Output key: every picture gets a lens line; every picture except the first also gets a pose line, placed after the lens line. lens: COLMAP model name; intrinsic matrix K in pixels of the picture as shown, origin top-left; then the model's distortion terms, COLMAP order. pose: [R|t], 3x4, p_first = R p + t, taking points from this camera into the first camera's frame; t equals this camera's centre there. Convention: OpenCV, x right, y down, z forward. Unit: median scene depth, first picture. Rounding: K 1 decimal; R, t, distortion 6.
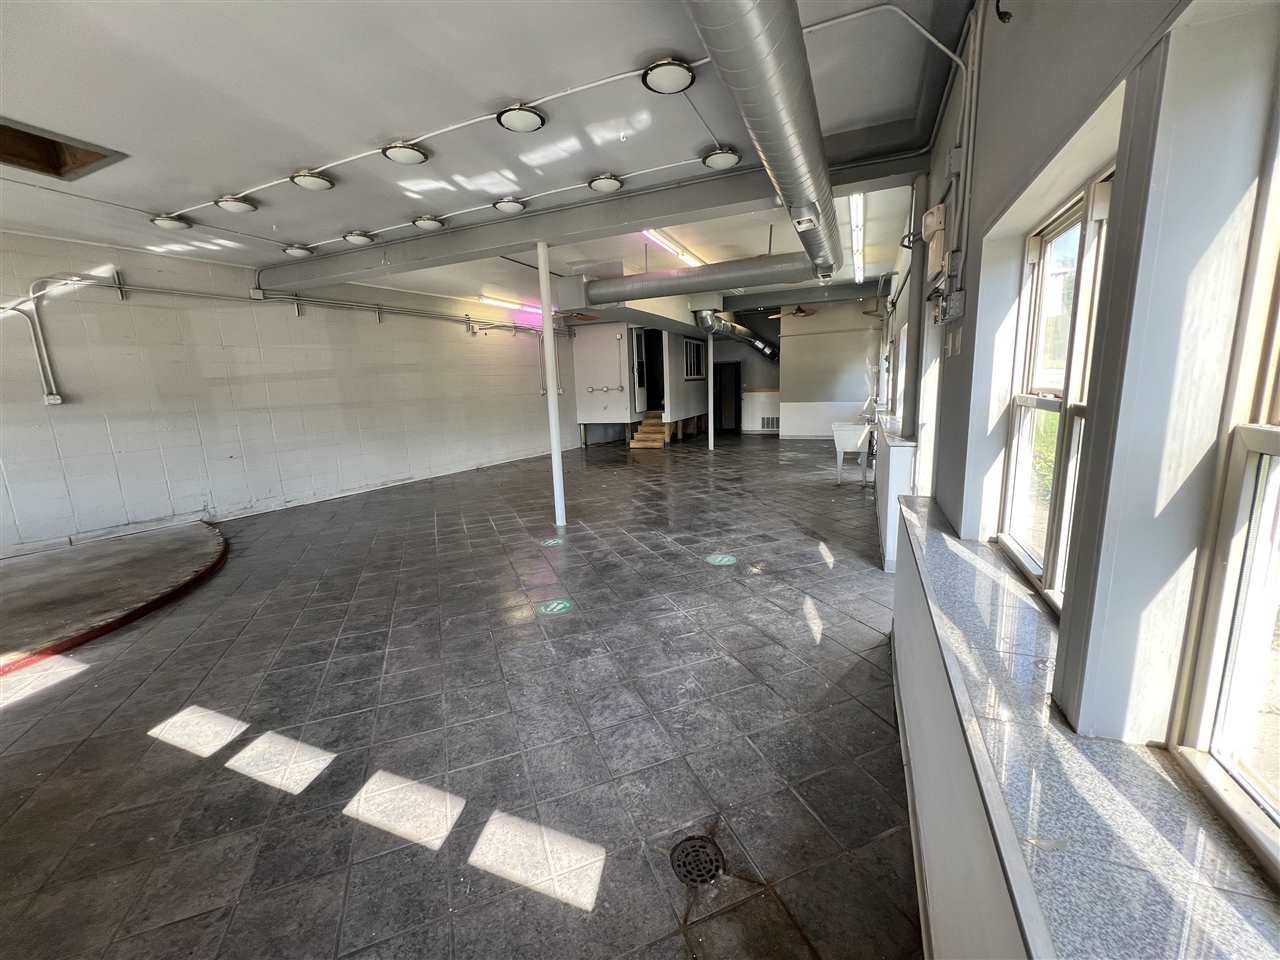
lens RADIAL K [[512.7, 0, 637.3], [0, 512.7, 476.7], [0, 0, 1]] dist [-0.002620, 0.000419]
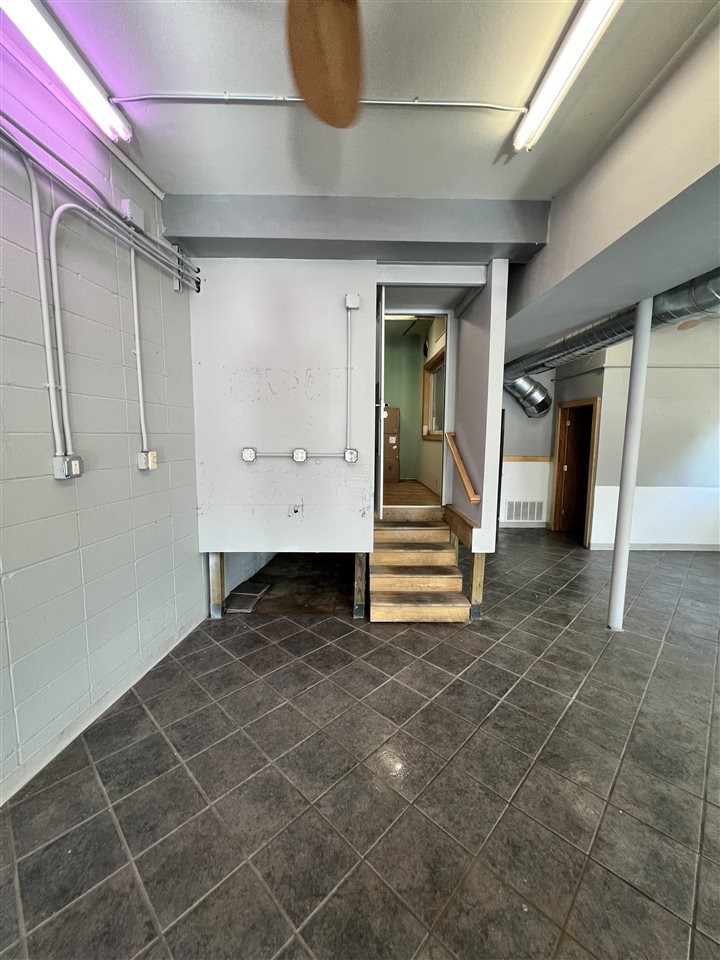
lens RADIAL K [[384.5, 0, 364.2], [0, 384.5, 477.6], [0, 0, 1]] dist [-0.002620, 0.000419]
pose [[0.911417, 0.000911, 0.411482, -0.211371], [0.030717, 0.997057, -0.070245, -0.228291], [-0.410335, 0.076662, 0.908707, 1.249939]]
